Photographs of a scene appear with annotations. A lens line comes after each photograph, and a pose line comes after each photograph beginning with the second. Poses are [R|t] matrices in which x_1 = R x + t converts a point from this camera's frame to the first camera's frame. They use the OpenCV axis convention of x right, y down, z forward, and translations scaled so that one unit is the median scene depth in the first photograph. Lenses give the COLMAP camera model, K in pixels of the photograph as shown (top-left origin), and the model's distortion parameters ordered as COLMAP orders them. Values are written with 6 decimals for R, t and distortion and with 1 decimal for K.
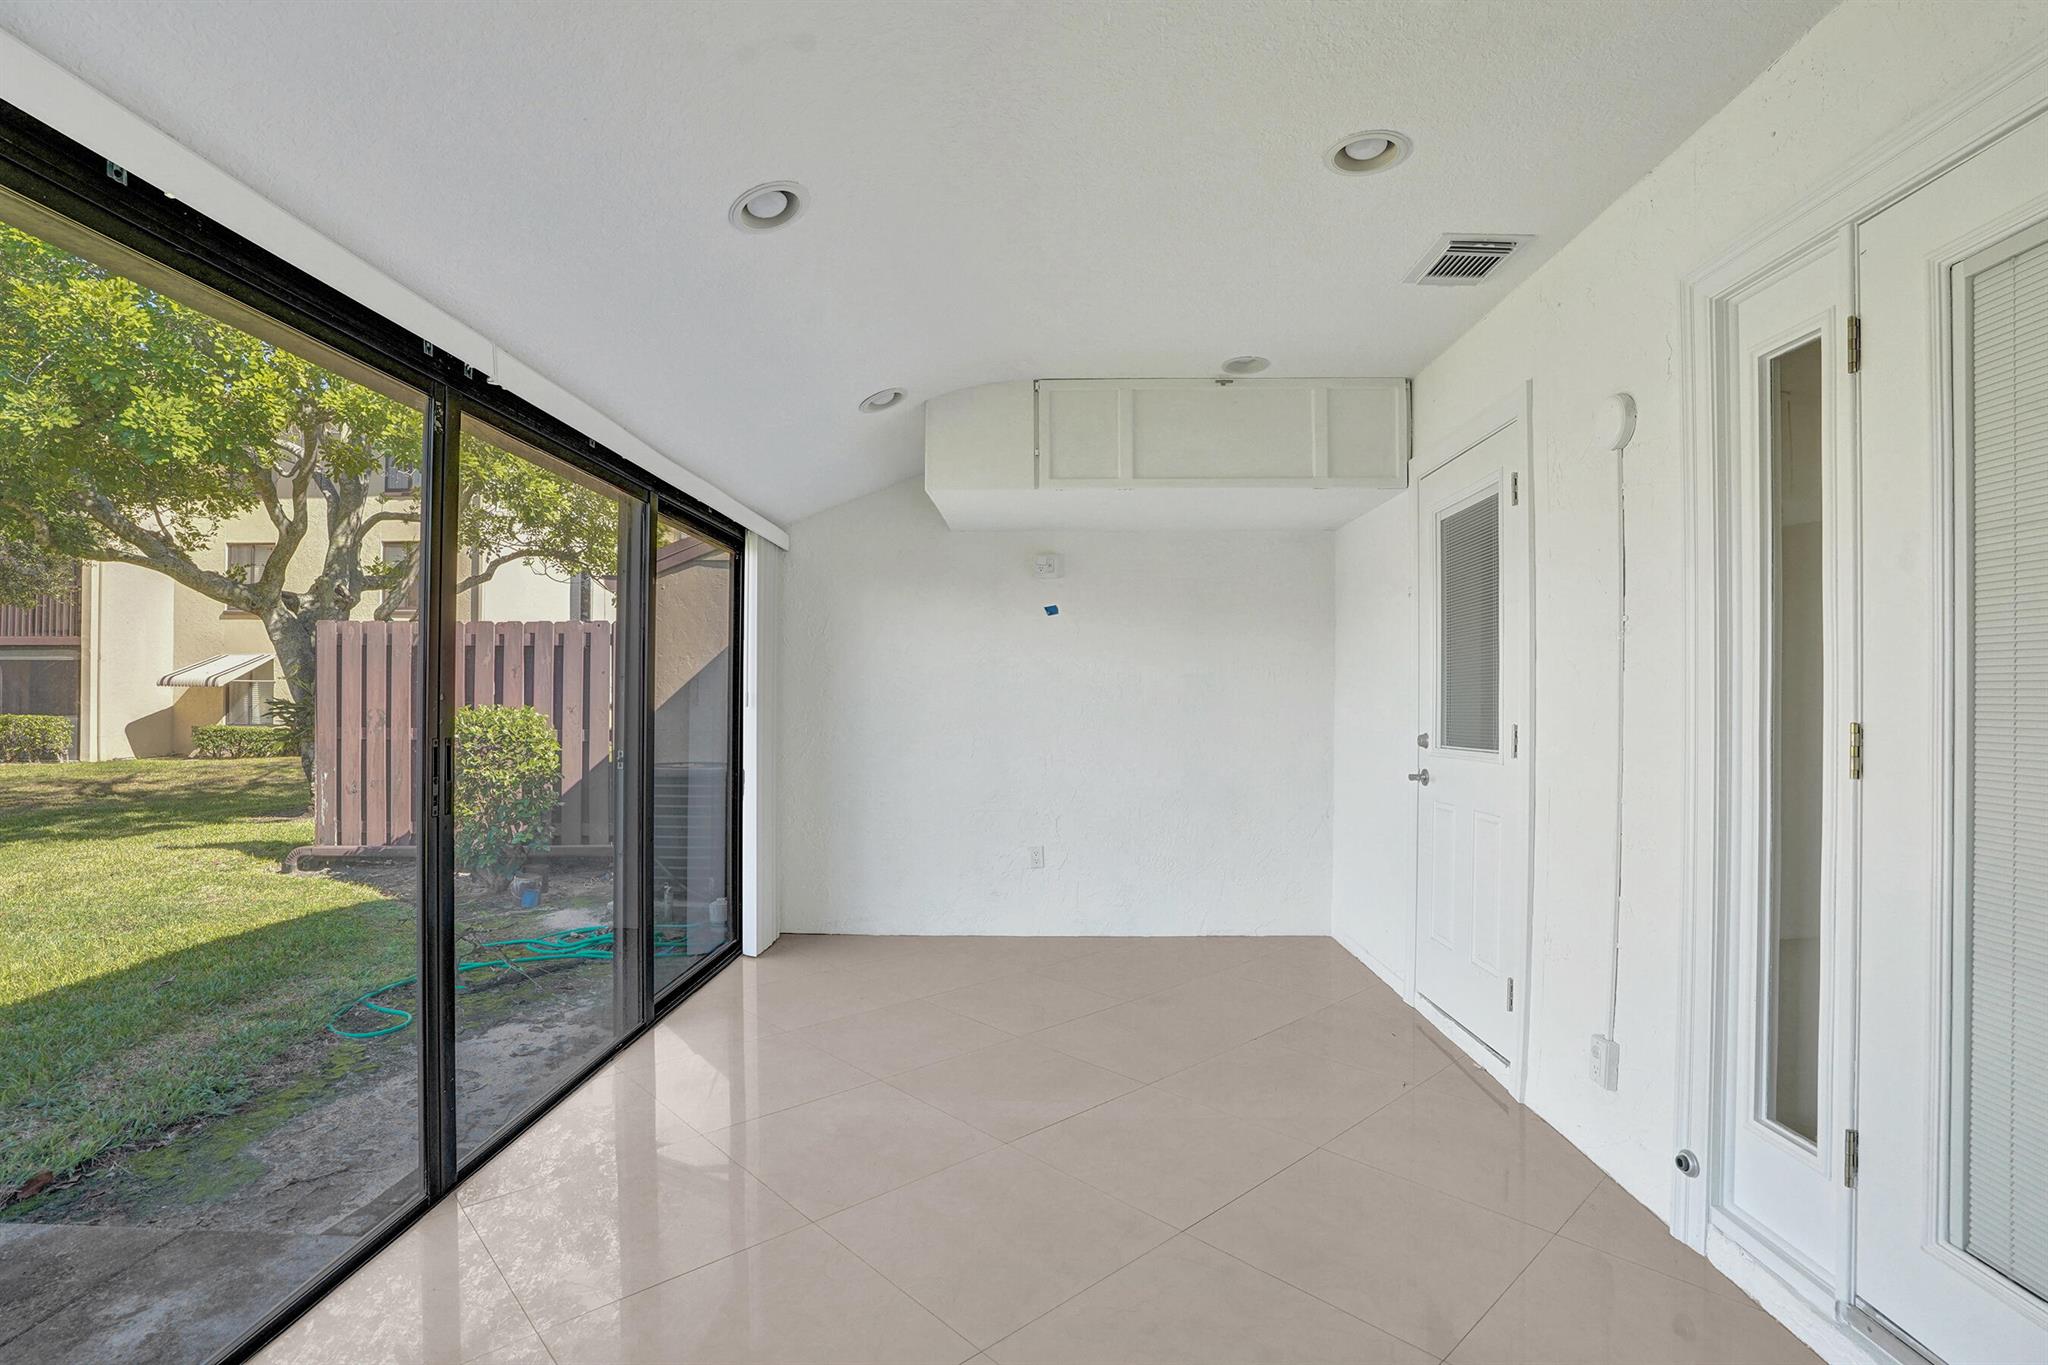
lens RADIAL K [[968.8, 0, 1020.8], [0, 968.8, 699.5], [0, 0, 1]] dist [-0.075987, 0.034522]
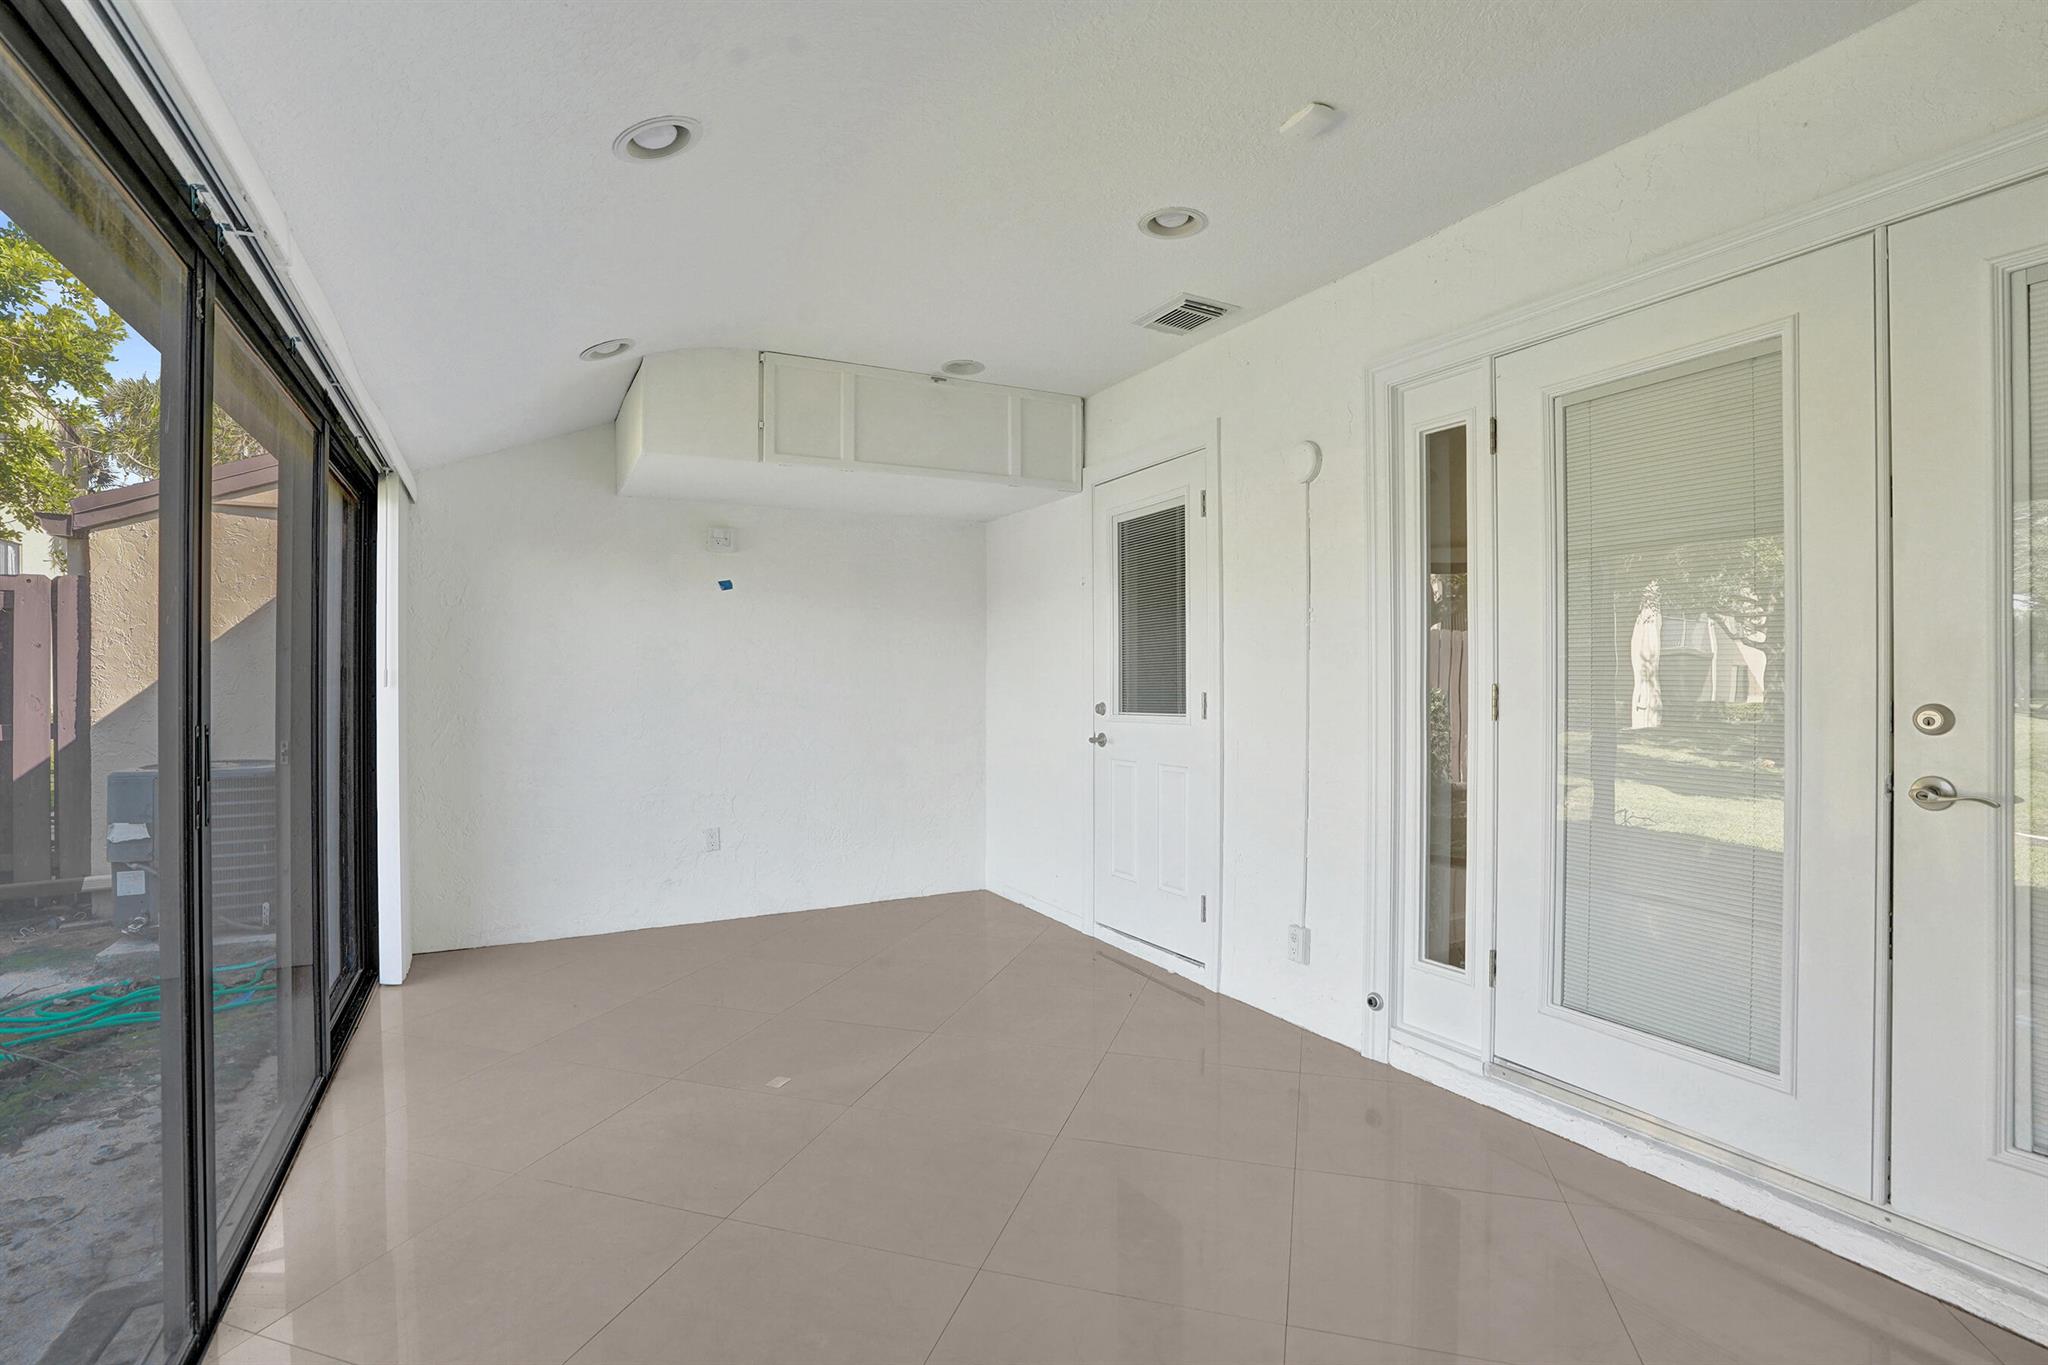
lens RADIAL K [[974.5, 0, 1025.8], [0, 974.5, 686.5], [0, 0, 1]] dist [-0.052910, 0.023272]
pose [[0.867521, -0.009362, 0.497313, -0.286379], [0.006289, 0.999949, 0.007853, 0.006469], [-0.497361, -0.003685, 0.867536, 0.006072]]
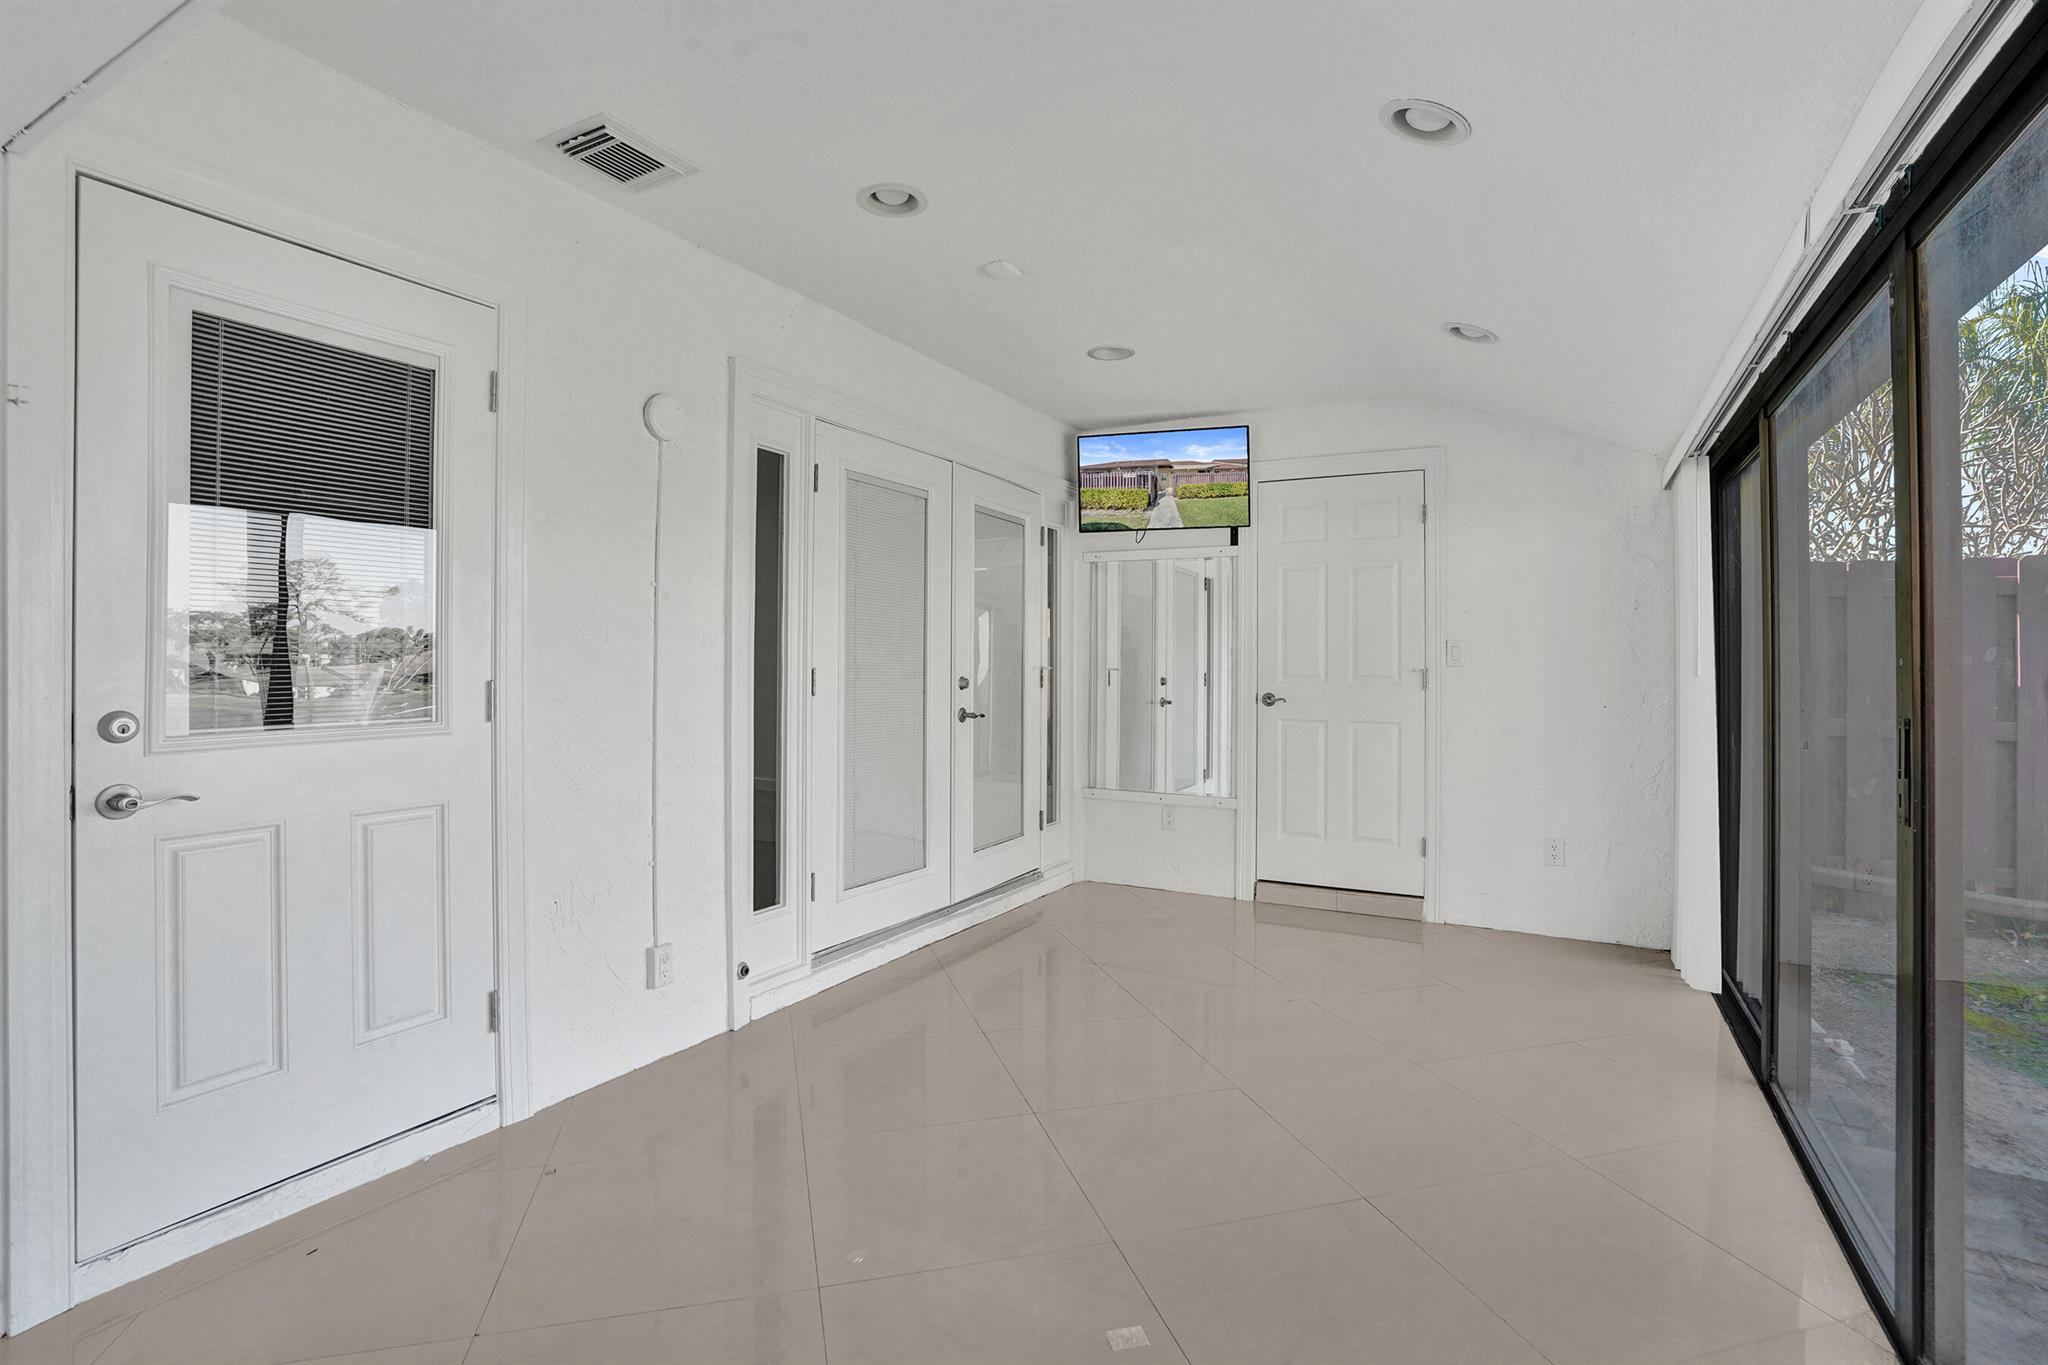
lens RADIAL K [[990.3, 0, 1017.8], [0, 990.3, 660.1], [0, 0, 1]] dist [-0.000356, -0.000151]
pose [[-0.882953, -0.009283, 0.469369, -0.250084], [-0.011970, 0.999925, -0.002741, 0.004766], [-0.469308, -0.008039, -0.882998, 1.374982]]
